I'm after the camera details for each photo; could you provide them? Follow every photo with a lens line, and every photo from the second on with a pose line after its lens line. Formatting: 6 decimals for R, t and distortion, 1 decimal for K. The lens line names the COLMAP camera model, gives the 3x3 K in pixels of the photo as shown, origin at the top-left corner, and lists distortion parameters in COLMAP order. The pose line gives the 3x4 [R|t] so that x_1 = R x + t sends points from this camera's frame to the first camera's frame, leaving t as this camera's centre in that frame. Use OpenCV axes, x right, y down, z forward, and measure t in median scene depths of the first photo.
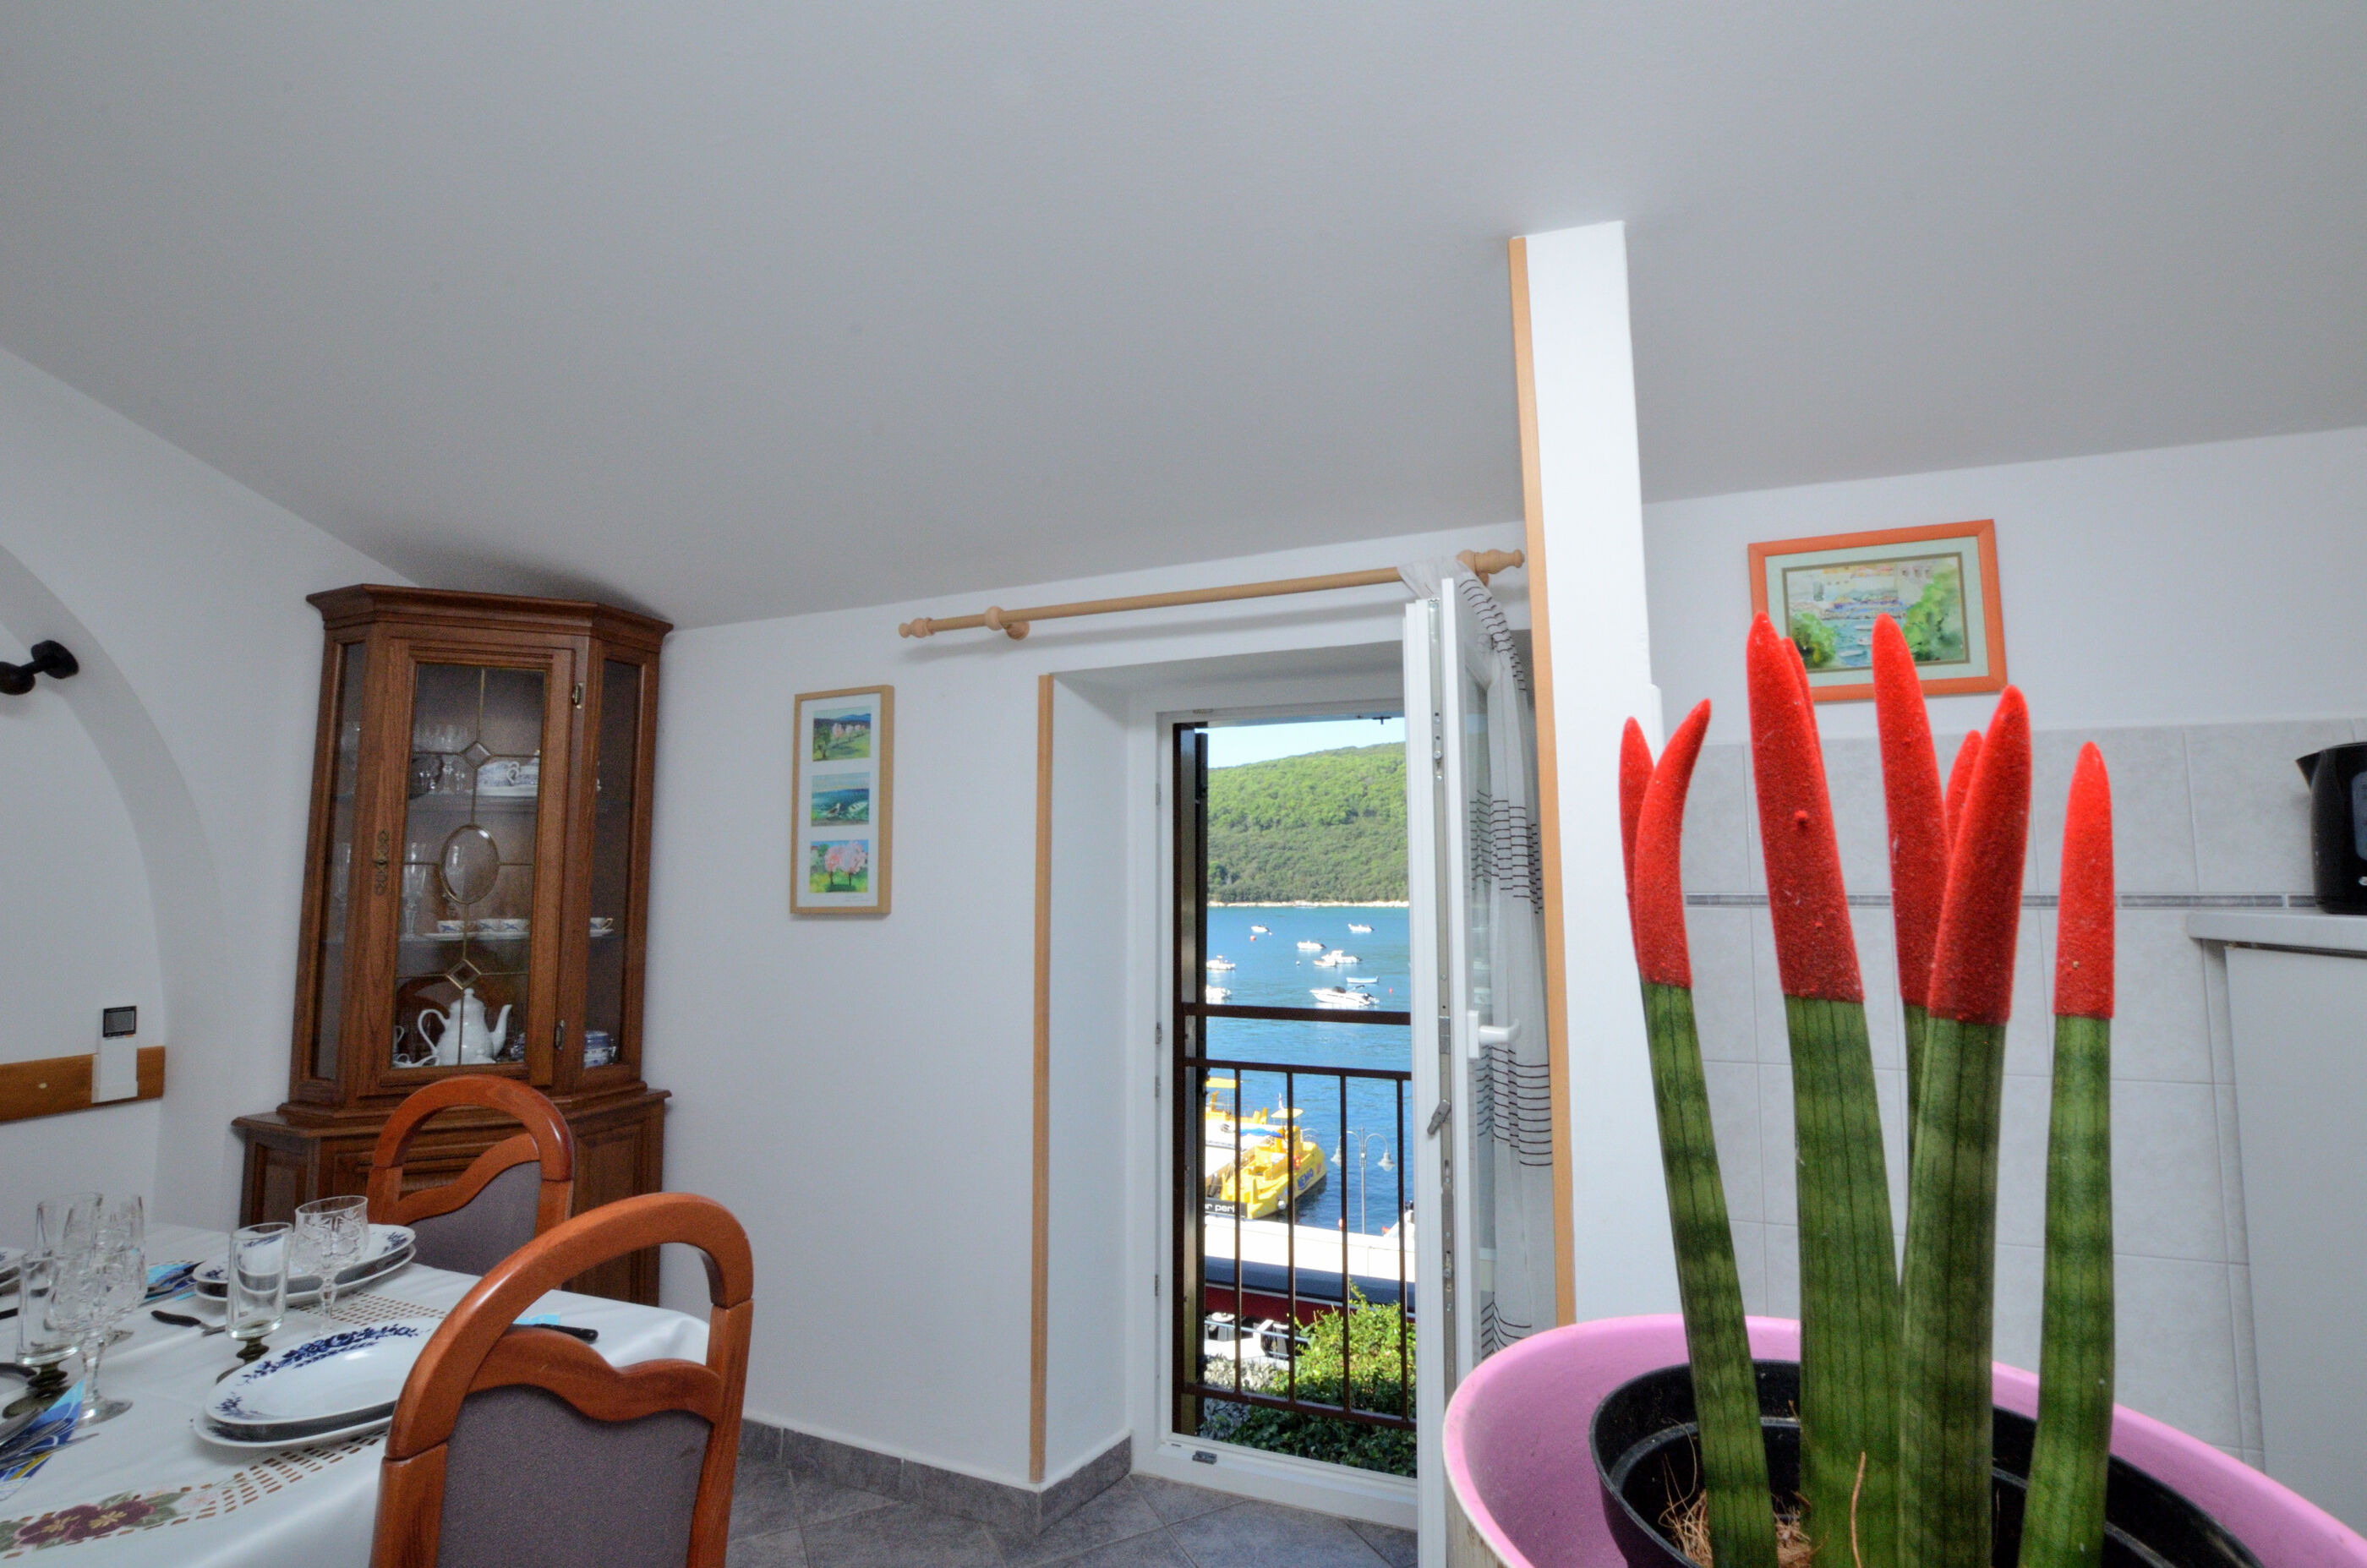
lens RADIAL K [[1044.4, 0, 1205.8], [0, 1044.4, 779.3], [0, 0, 1]] dist [-0.038458, 0.007332]
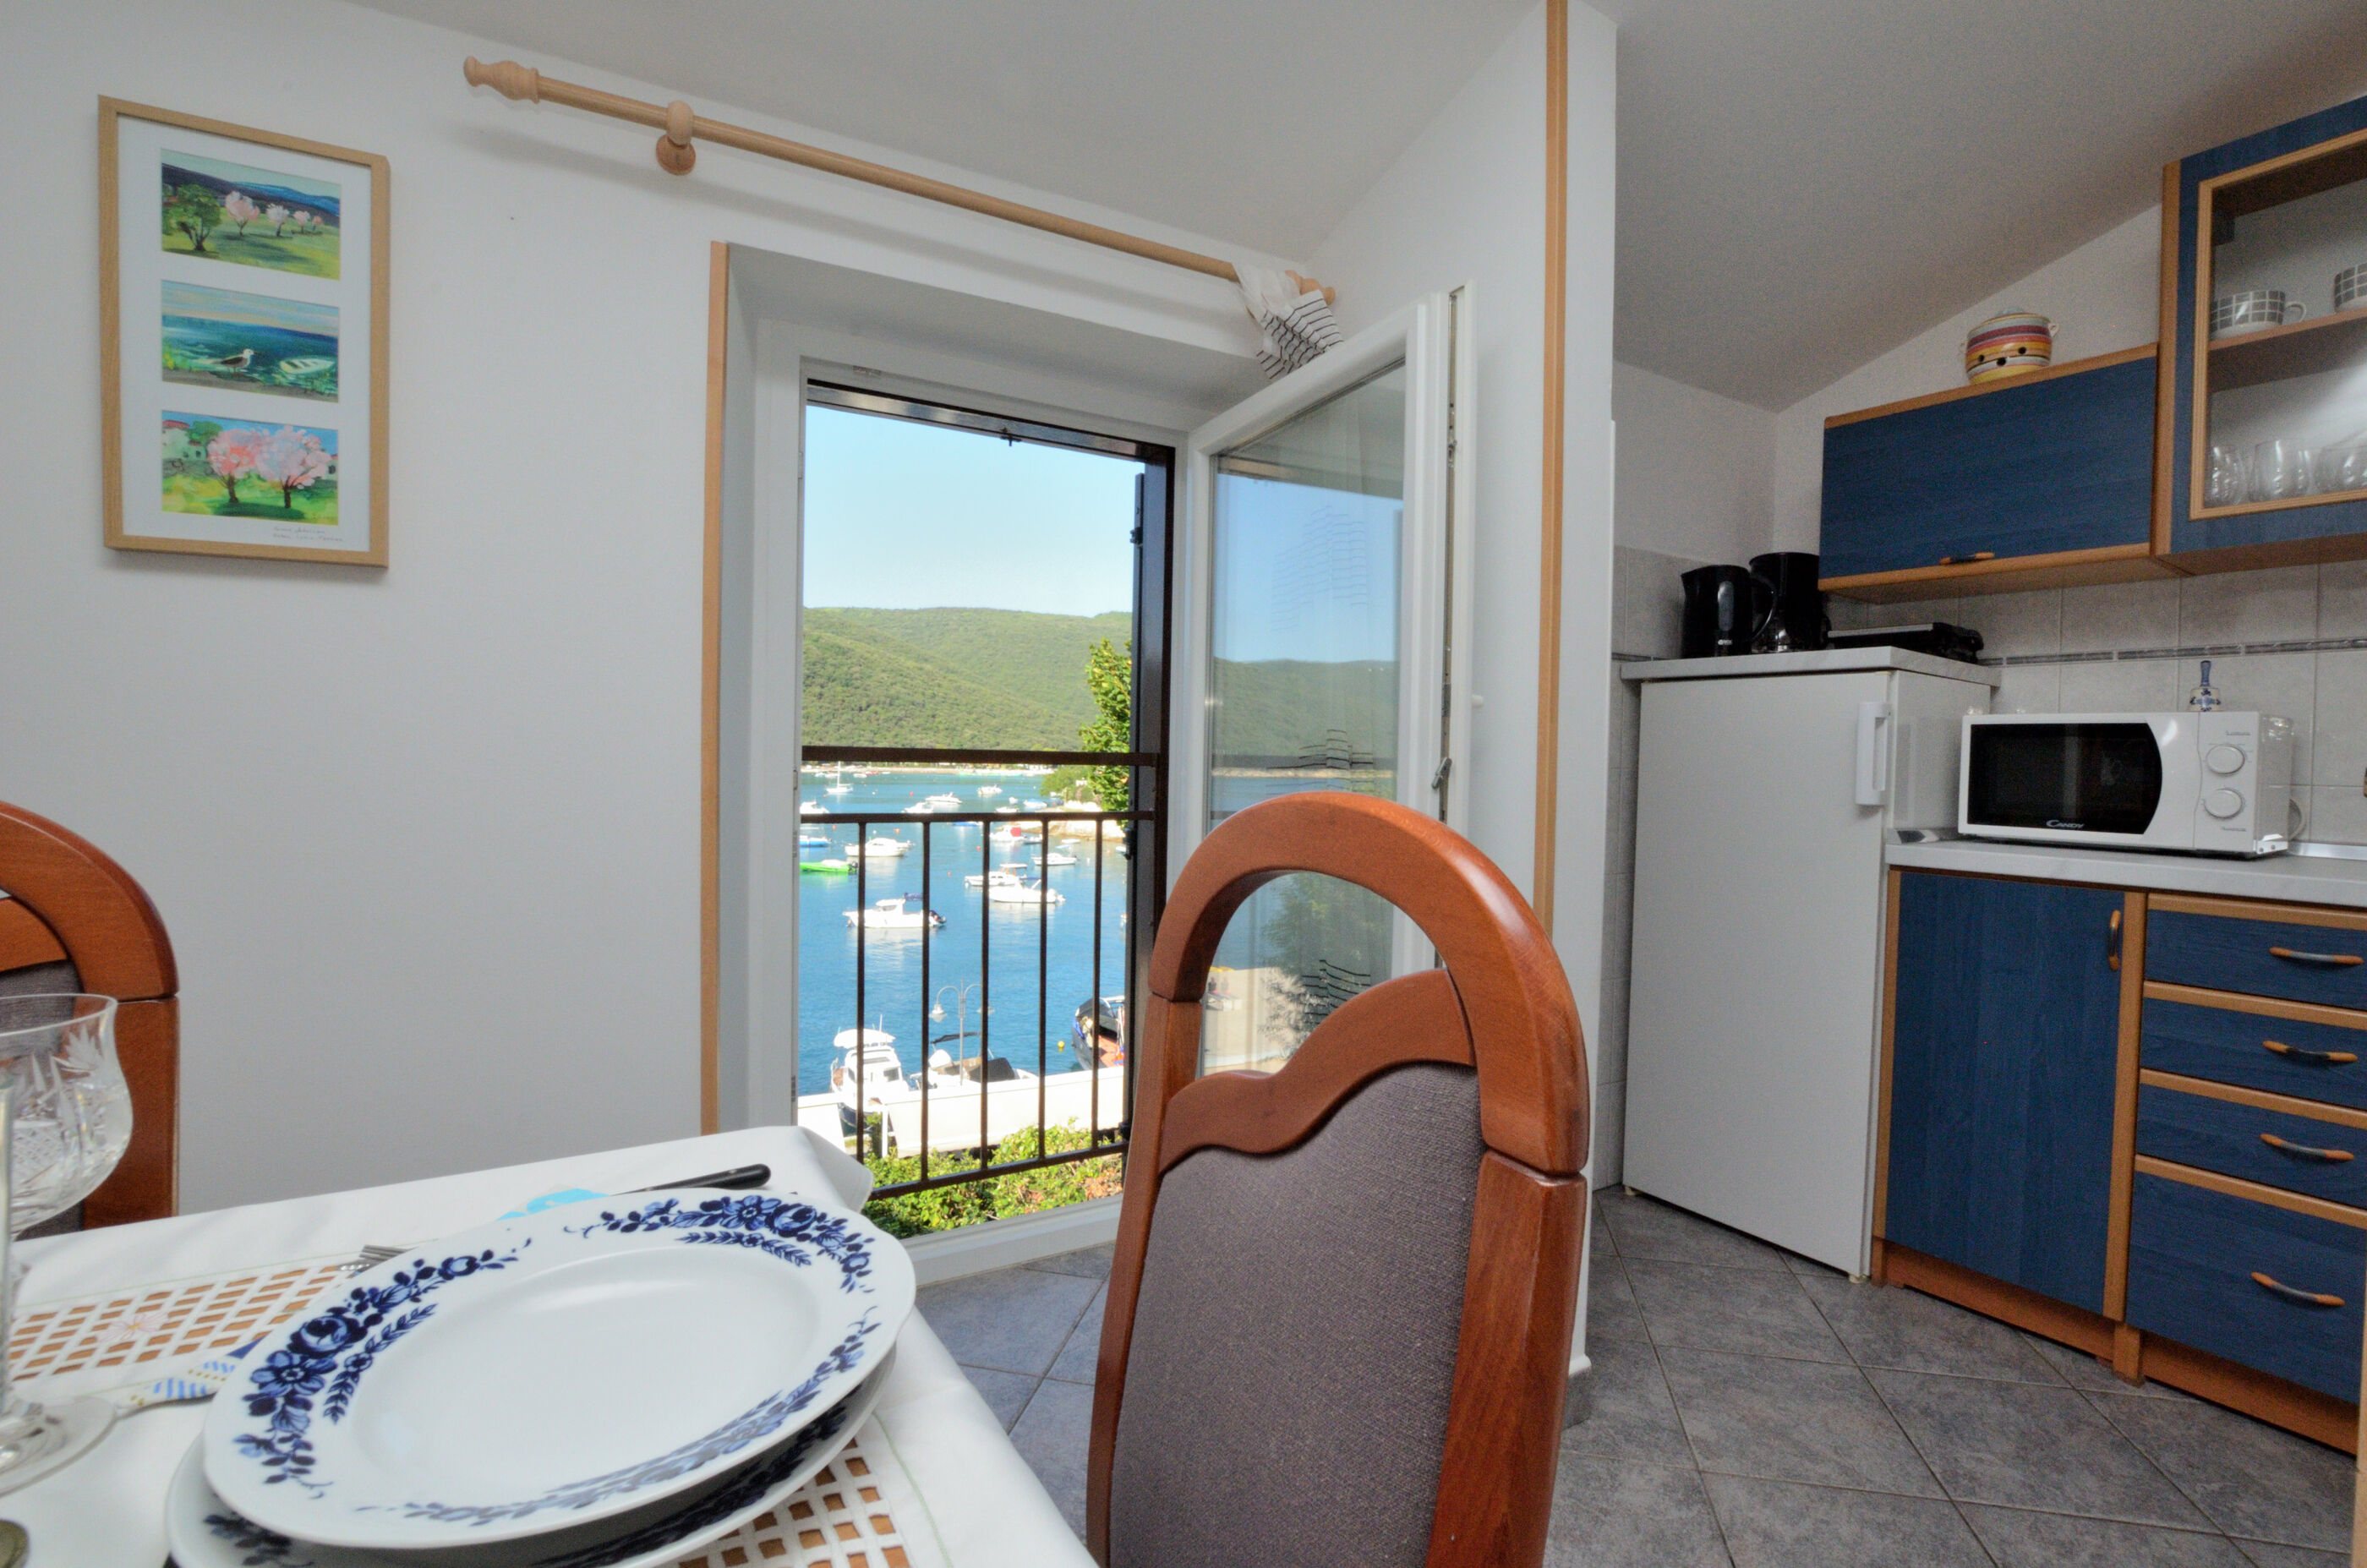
lens RADIAL K [[1044.4, 0, 1208.8], [0, 1044.4, 774.7], [0, 0, 1]] dist [-0.038458, 0.007332]
pose [[0.629577, -0.000870, 0.776937, -0.454538], [-0.099446, 0.991684, 0.081694, 0.149995], [-0.770547, -0.128696, 0.624255, 0.283763]]
